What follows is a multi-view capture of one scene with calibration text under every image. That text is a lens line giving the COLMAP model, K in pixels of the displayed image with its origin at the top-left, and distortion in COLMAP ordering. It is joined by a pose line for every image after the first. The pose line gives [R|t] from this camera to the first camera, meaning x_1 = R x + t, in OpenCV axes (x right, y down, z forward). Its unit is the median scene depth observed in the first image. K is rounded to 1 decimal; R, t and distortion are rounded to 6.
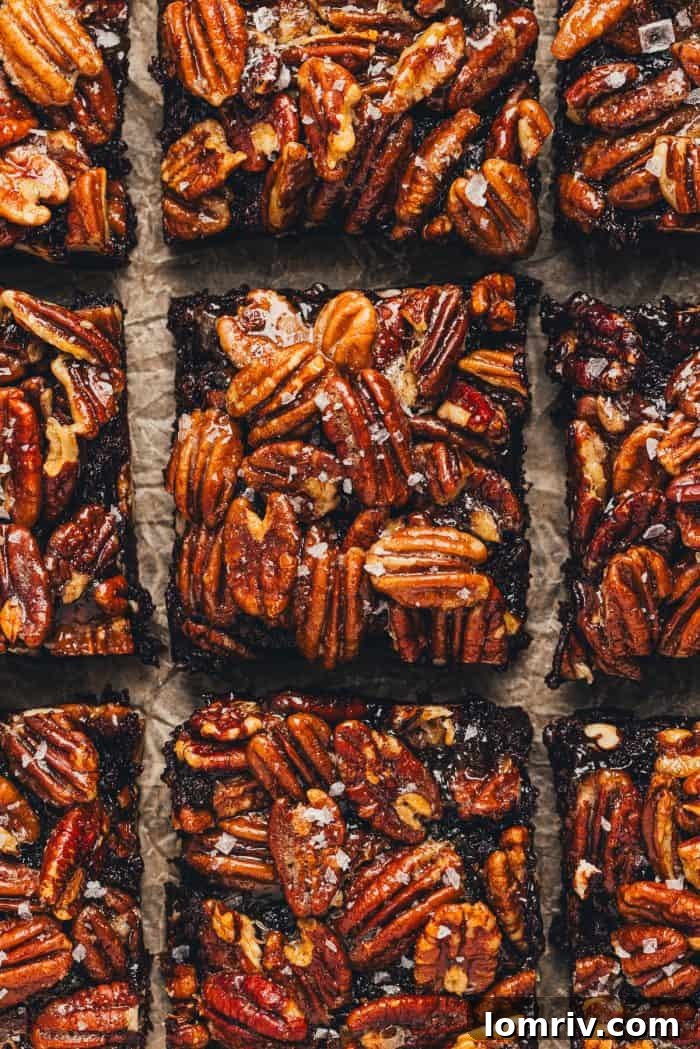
lens RADIAL K [[3620.0, 0, 350.0], [0, 3620.0, 524.5], [0, 0, 1]] dist [-0.186127, -2.334078]
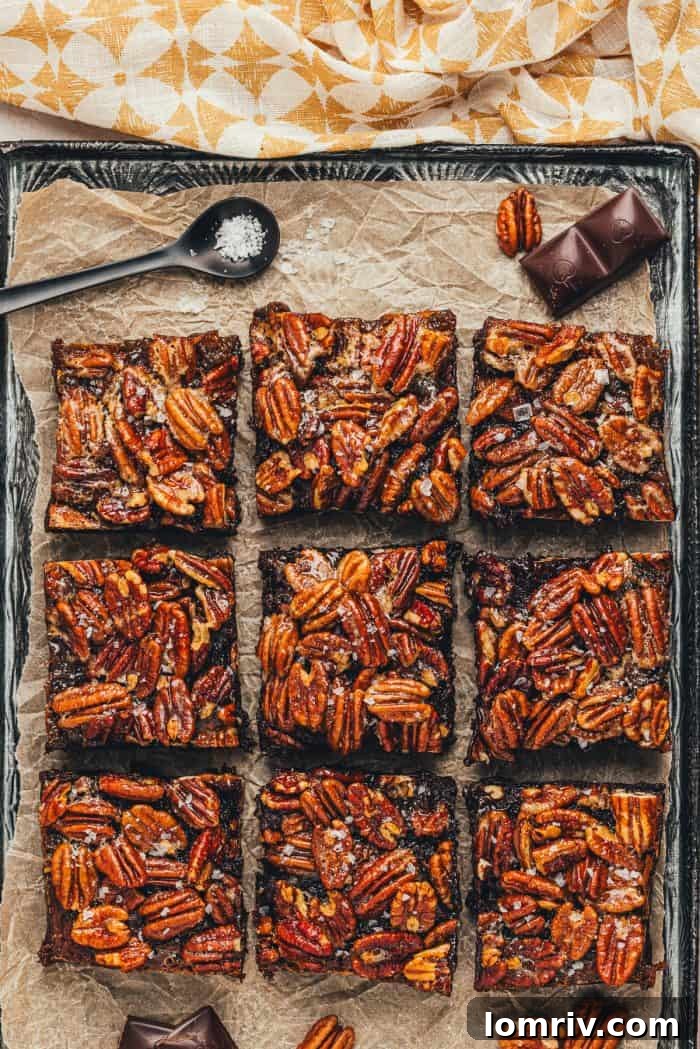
lens RADIAL K [[3620.0, 0, 350.0], [0, 3620.0, 524.5], [0, 0, 1]] dist [-0.186127, -2.334078]
pose [[0.999724, 0.001951, -0.023406, 0.039954], [-0.002607, 0.999603, -0.028059, -0.025973], [0.023342, 0.028112, 0.999332, -0.850326]]
